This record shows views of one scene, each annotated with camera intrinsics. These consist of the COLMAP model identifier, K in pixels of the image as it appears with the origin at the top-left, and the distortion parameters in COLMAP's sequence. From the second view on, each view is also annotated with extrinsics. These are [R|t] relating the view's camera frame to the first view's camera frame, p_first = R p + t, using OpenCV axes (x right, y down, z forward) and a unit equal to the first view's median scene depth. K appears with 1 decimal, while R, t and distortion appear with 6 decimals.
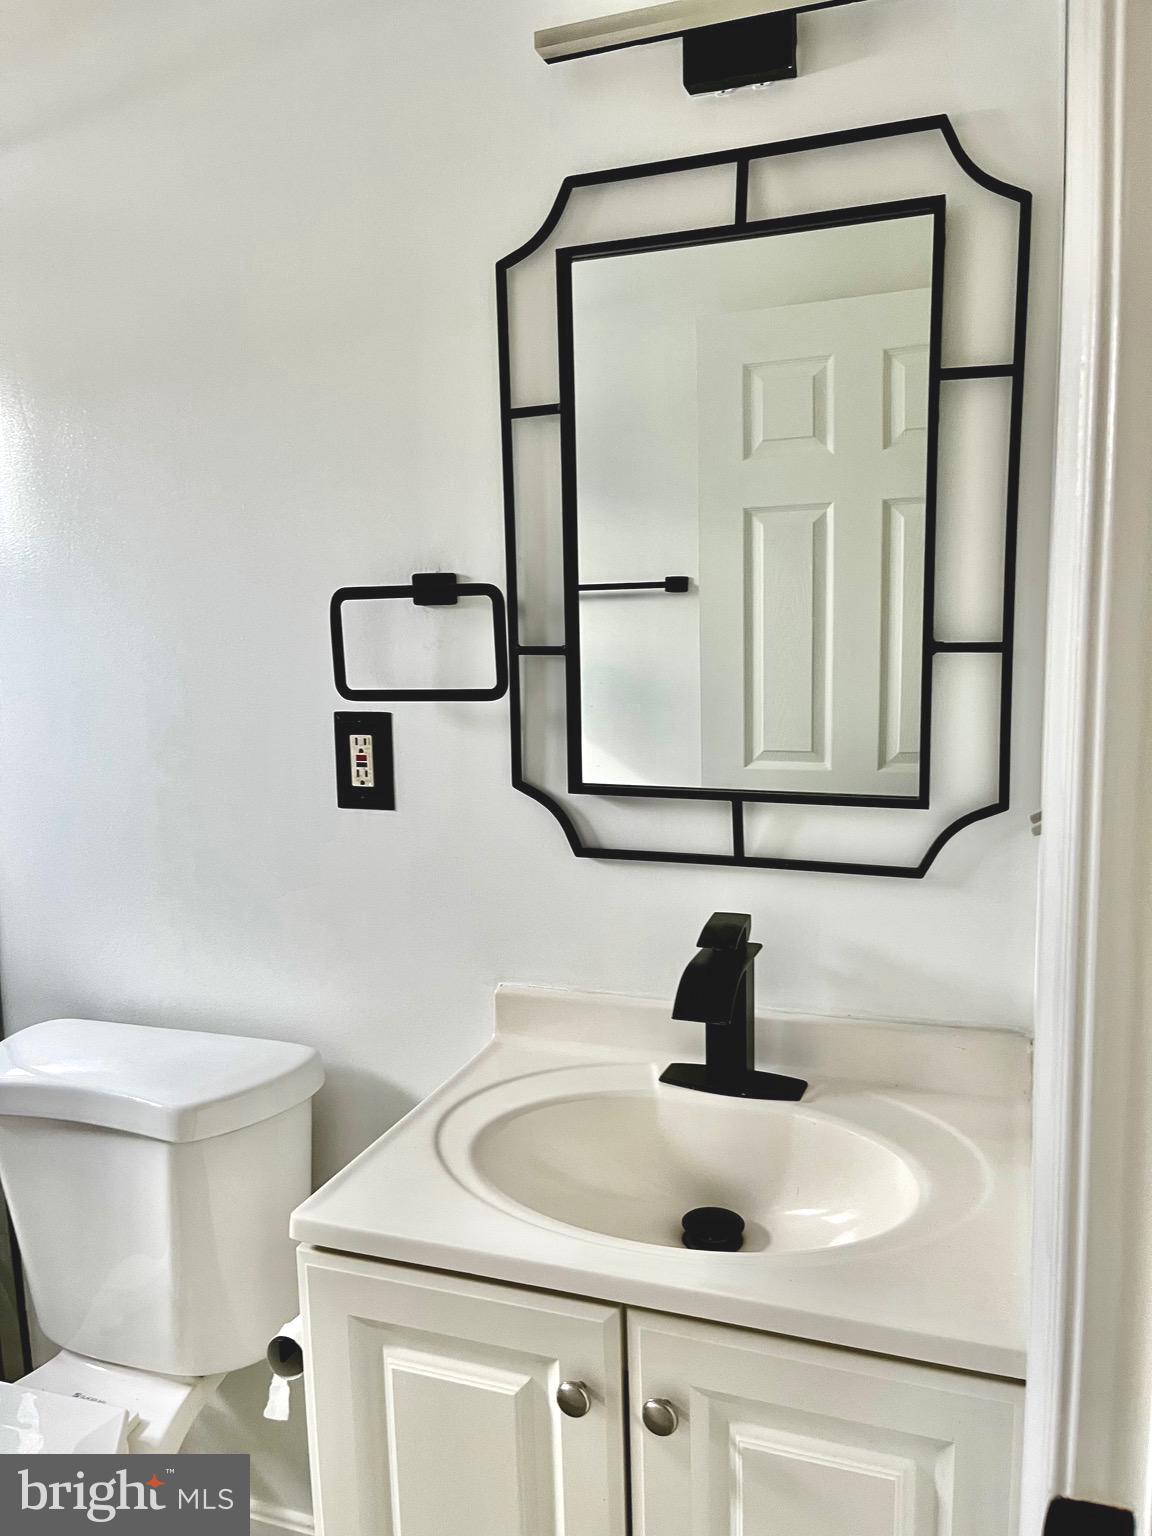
lens RADIAL K [[1185.3, 0, 577.4], [0, 1185.3, 773.0], [0, 0, 1]] dist [0.051880, -0.071138]
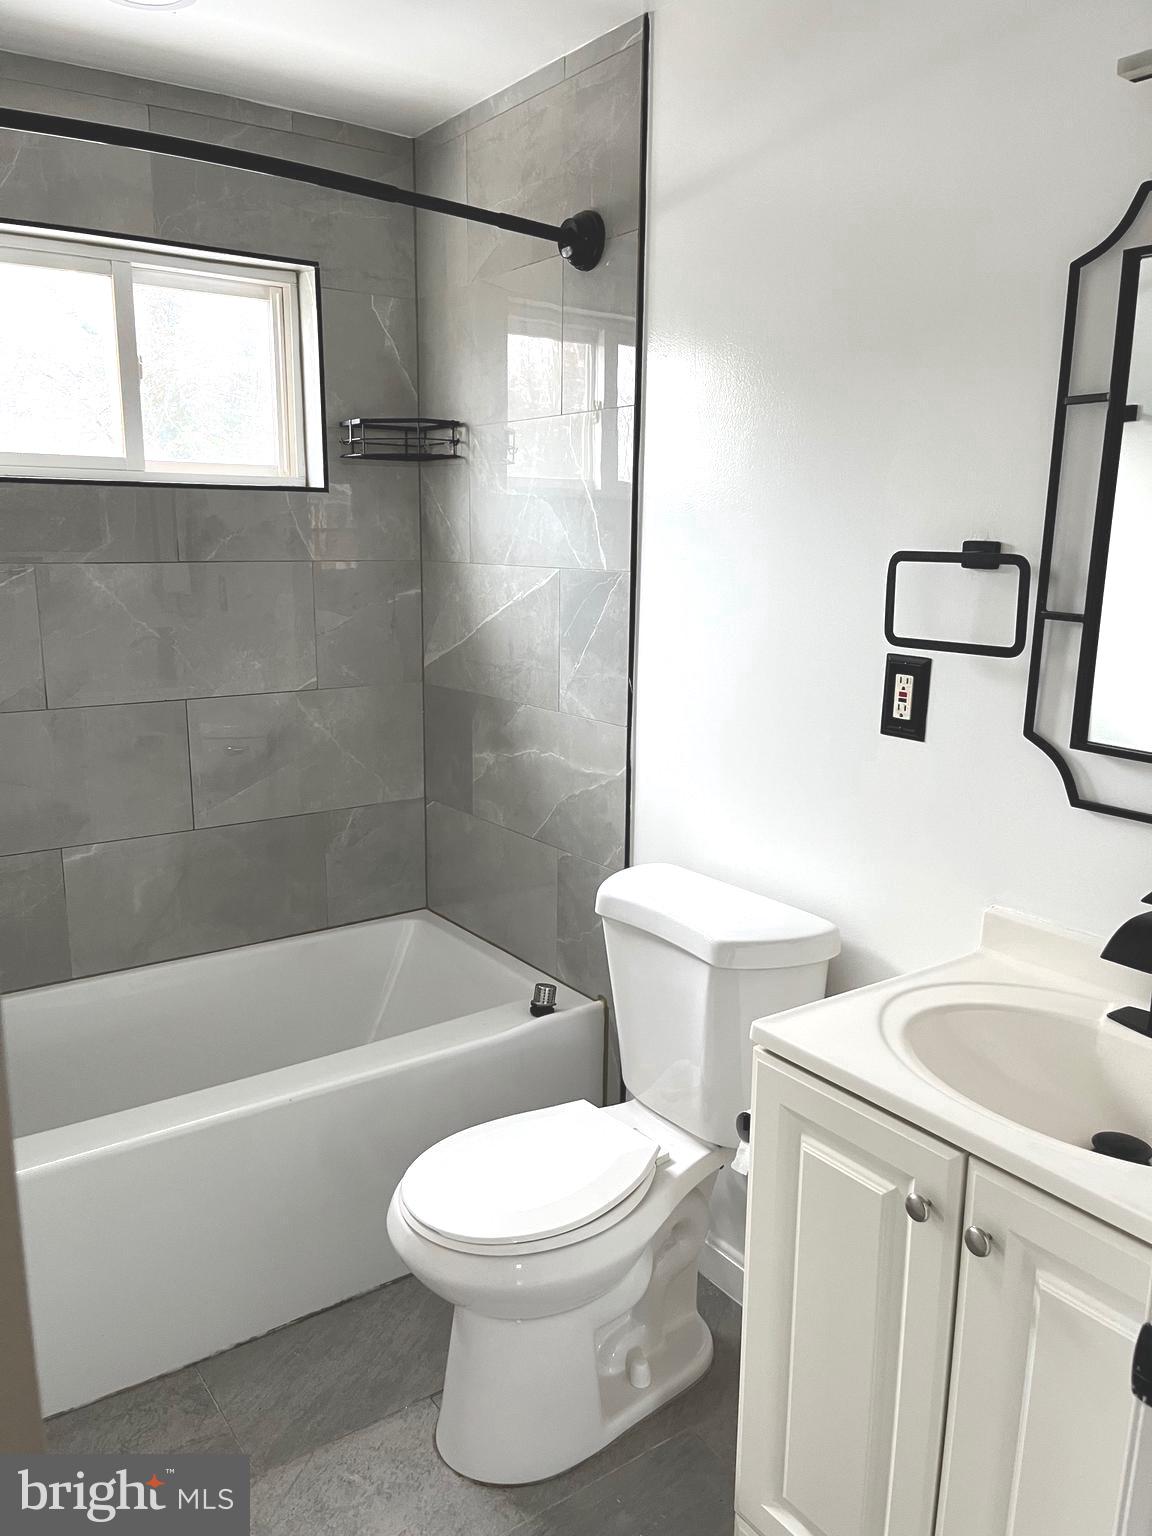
lens RADIAL K [[1185.3, 0, 571.7], [0, 1185.3, 773.6], [0, 0, 1]] dist [0.051880, -0.071138]
pose [[0.828101, 0.152217, -0.539517, 0.209184], [-0.112062, 0.987952, 0.106734, -0.025967], [0.549264, -0.027927, 0.835182, -0.184664]]
